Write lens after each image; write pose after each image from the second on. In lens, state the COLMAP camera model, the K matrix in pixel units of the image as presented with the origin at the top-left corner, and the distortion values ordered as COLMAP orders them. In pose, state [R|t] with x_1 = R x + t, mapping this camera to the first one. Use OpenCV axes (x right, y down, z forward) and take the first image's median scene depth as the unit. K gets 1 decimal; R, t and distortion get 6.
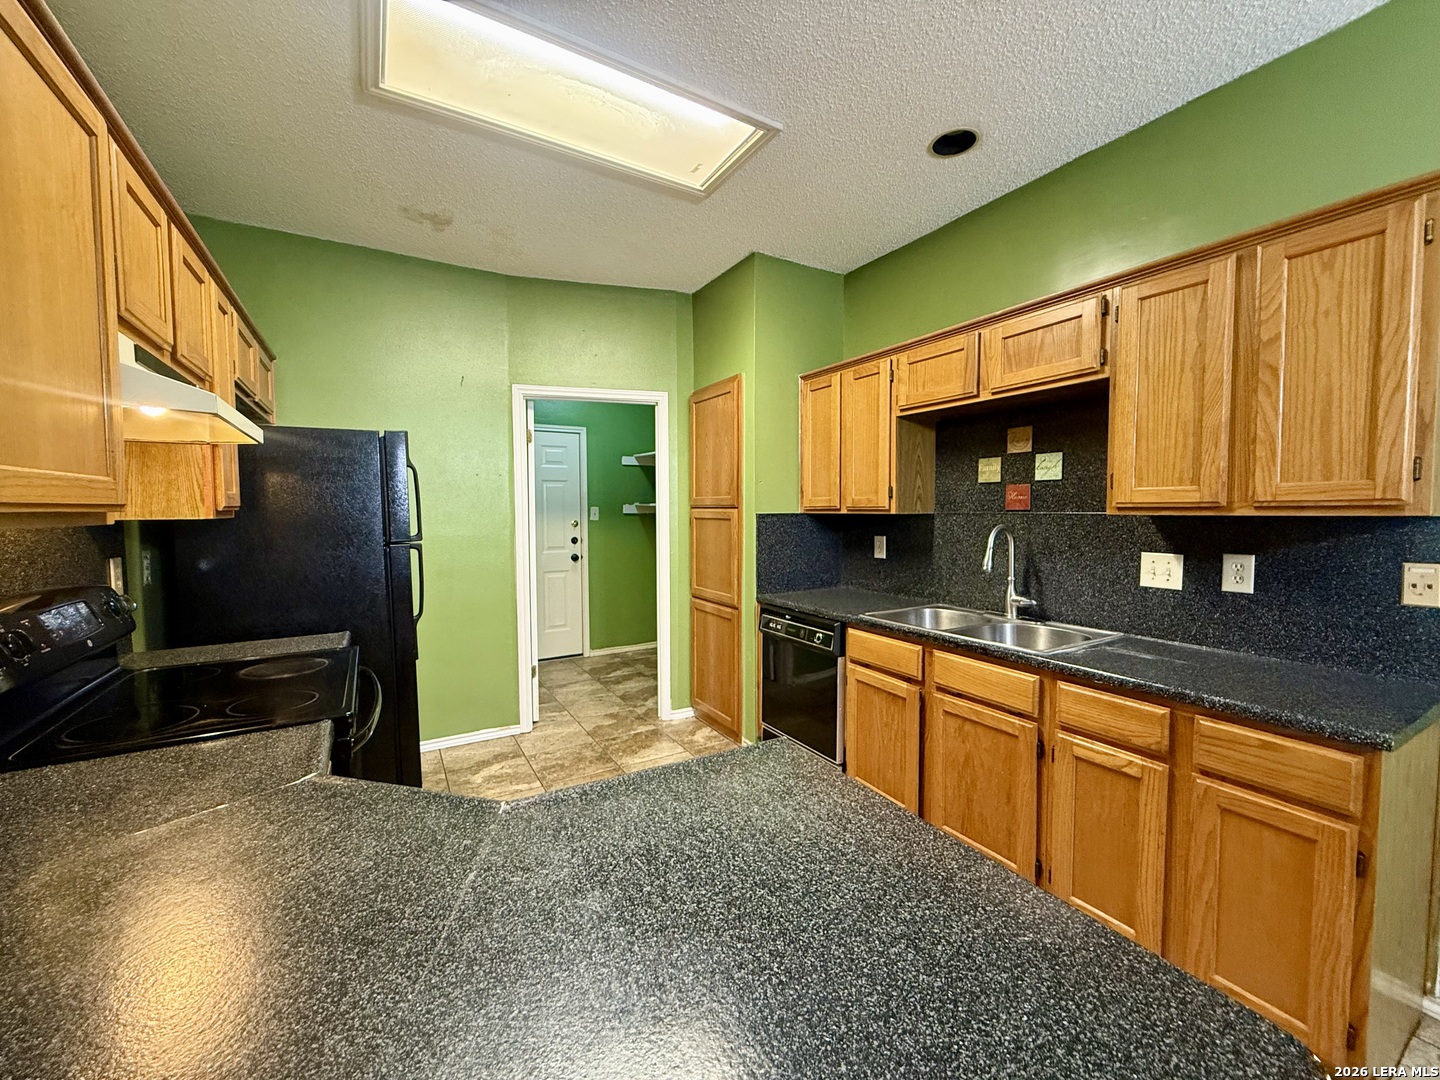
lens RADIAL K [[574.1, 0, 715.9], [0, 574.1, 537.8], [0, 0, 1]] dist [0.000096, 0.000299]
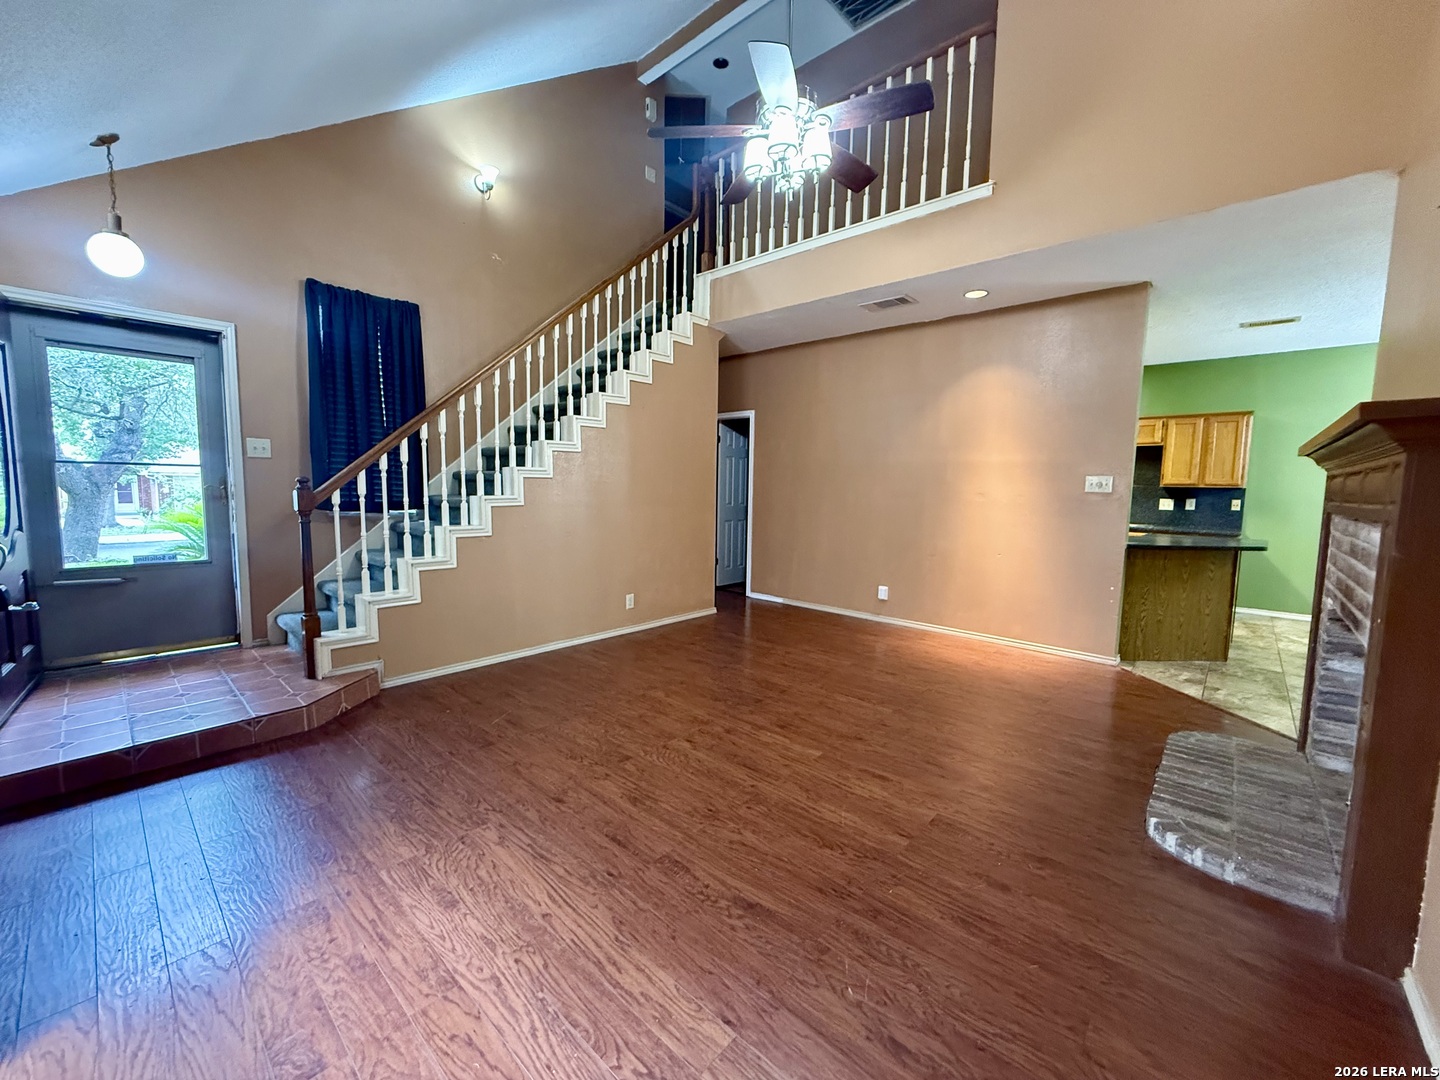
lens RADIAL K [[574.1, 0, 715.9], [0, 574.1, 537.8], [0, 0, 1]] dist [0.000096, 0.000299]
pose [[0.954928, -0.005786, 0.296782, -2.179692], [-0.007552, 0.999013, 0.043775, 0.101659], [-0.296742, -0.044044, 0.953942, -1.120478]]
